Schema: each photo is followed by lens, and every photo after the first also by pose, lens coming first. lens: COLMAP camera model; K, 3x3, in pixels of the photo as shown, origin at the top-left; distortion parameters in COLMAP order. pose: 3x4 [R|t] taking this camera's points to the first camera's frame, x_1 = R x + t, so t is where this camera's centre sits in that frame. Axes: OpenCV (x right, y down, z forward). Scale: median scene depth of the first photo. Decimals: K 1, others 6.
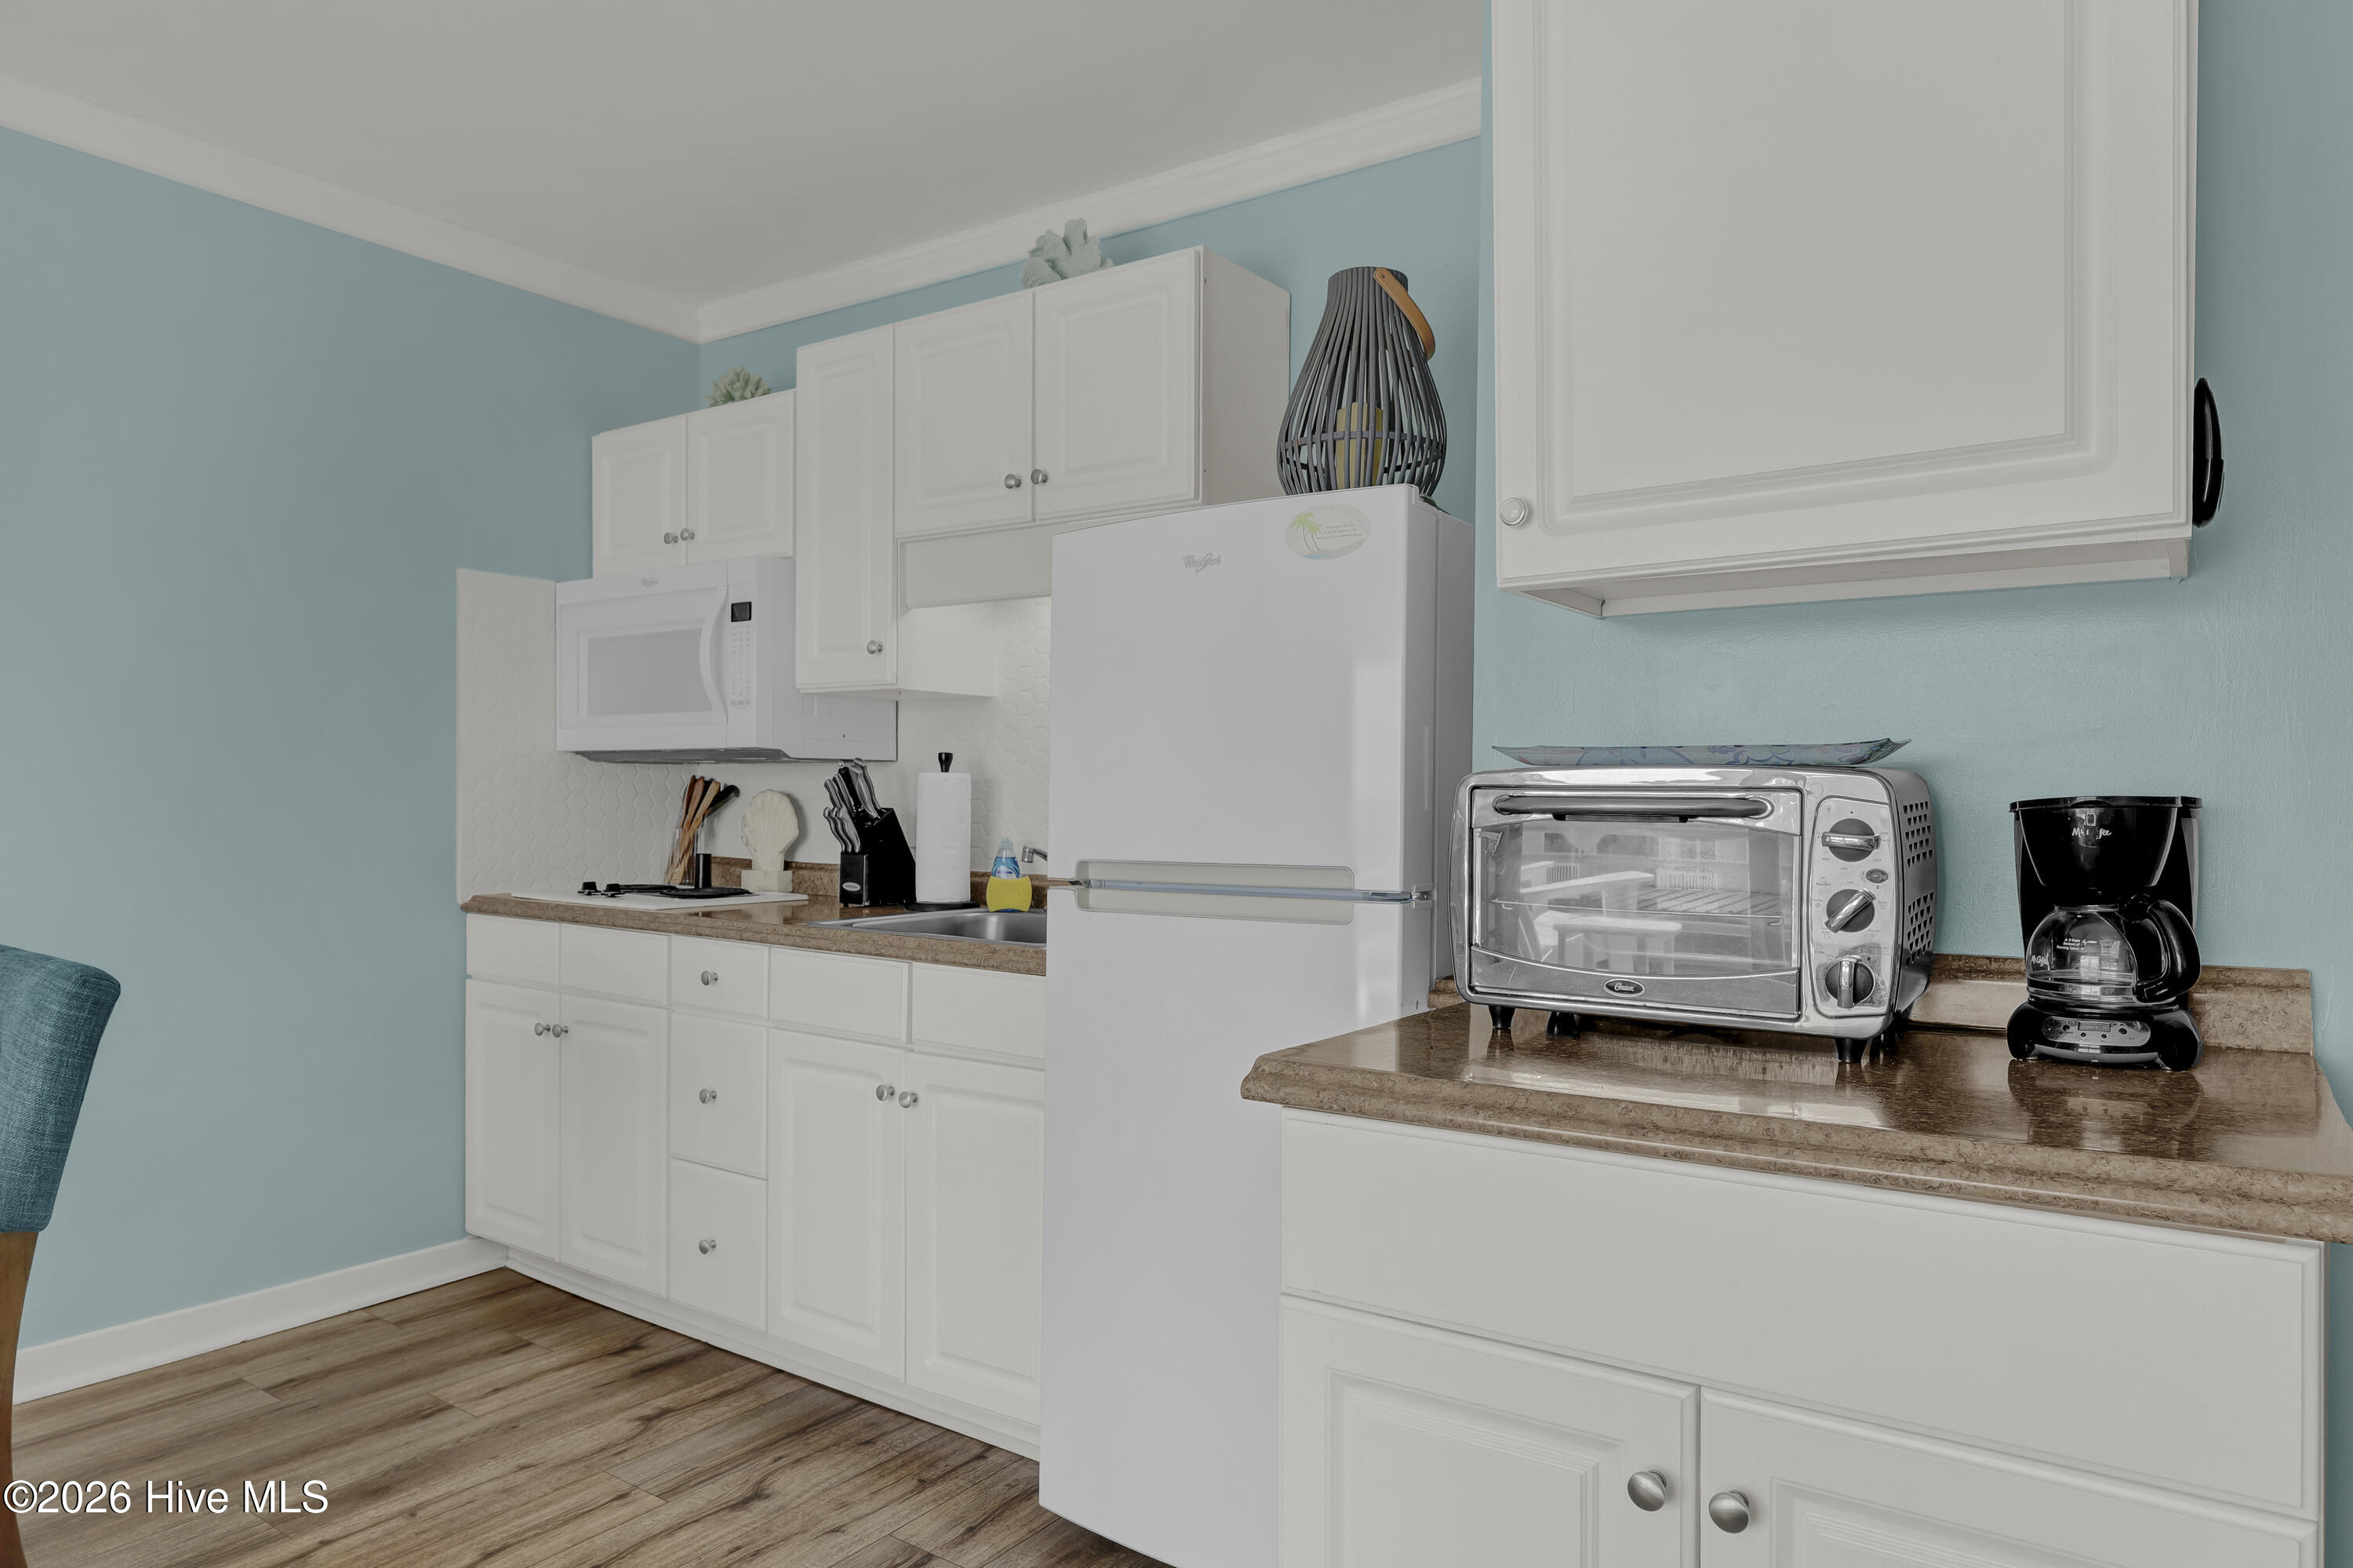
lens RADIAL K [[1481.0, 0, 1166.2], [0, 1481.0, 809.2], [0, 0, 1]] dist [0.003727, 0.000947]
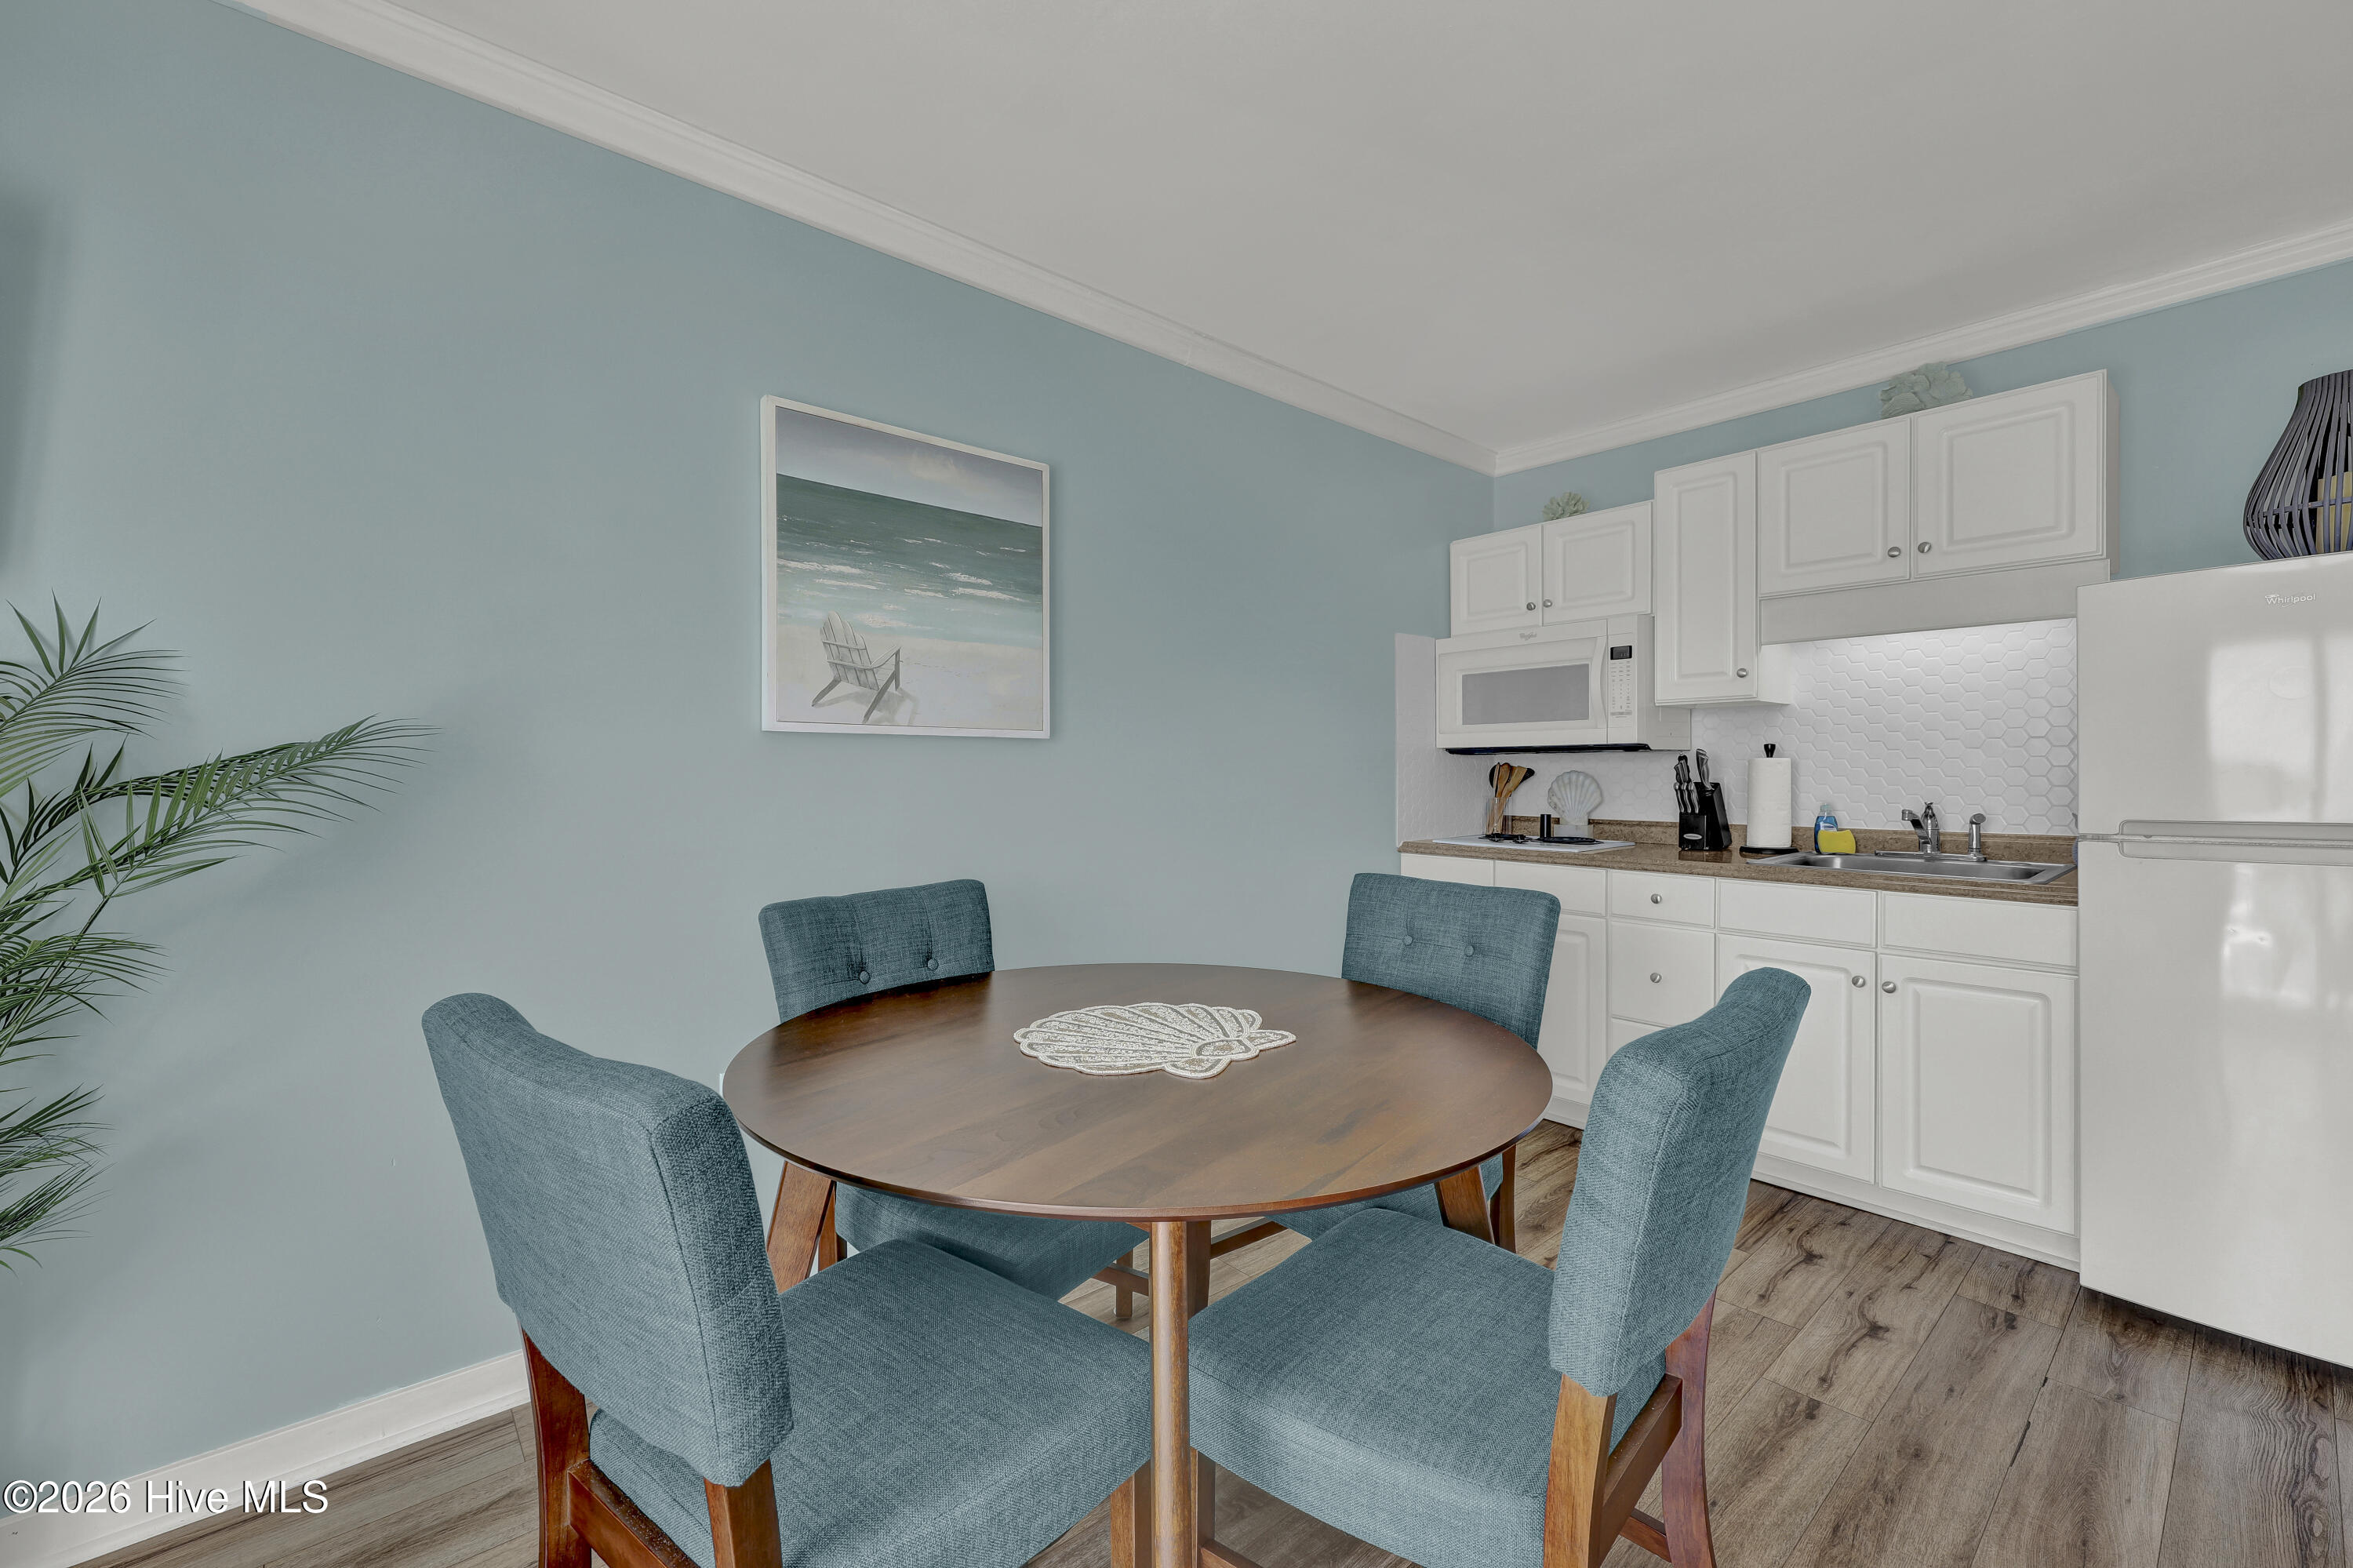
lens RADIAL K [[986.1, 0, 1181.0], [0, 986.1, 778.1], [0, 0, 1]] dist [0.001168, 0.000111]
pose [[0.972043, -0.012842, -0.234453, -0.547726], [0.012296, 0.999917, -0.003791, -0.009787], [0.234482, 0.000802, 0.972120, -0.077655]]
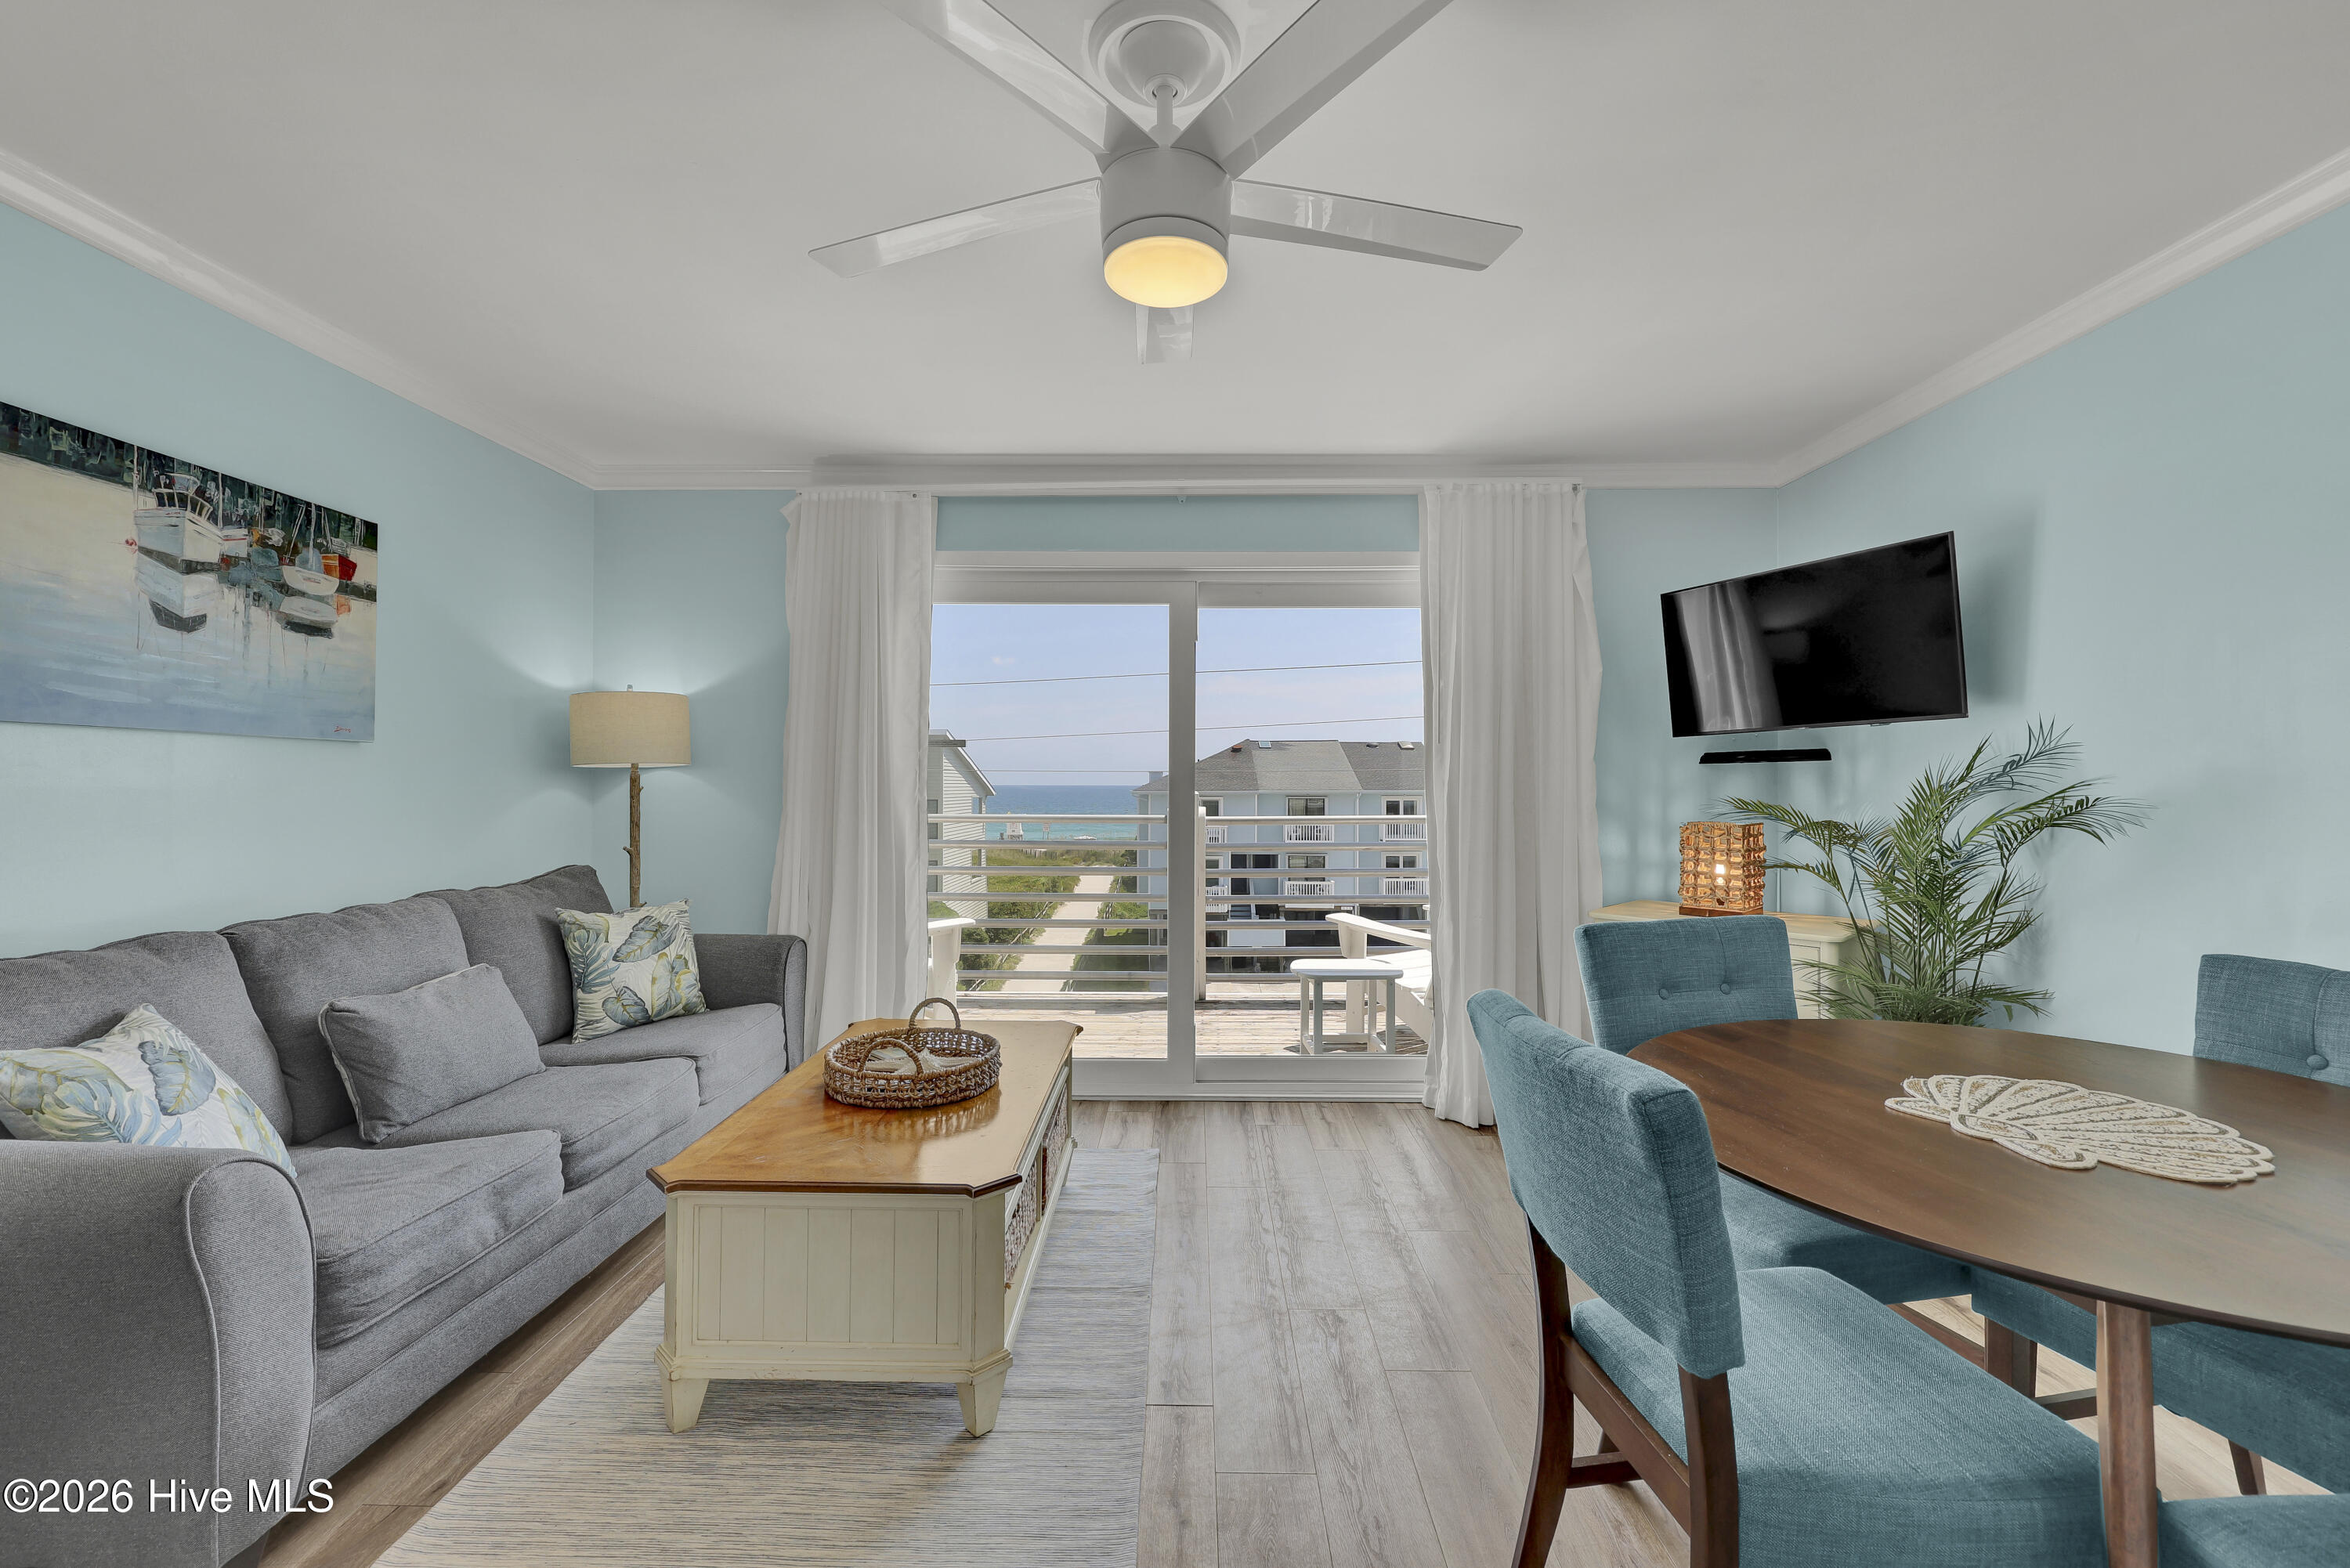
lens RADIAL K [[976.2, 0, 1169.3], [0, 976.2, 780.9], [0, 0, 1]] dist [0.001354, 0.000414]
pose [[-0.825360, -0.012903, -0.564459, -0.052621], [-0.009639, 0.999915, -0.008763, -0.035035], [0.564524, -0.001792, -0.825414, 0.567895]]
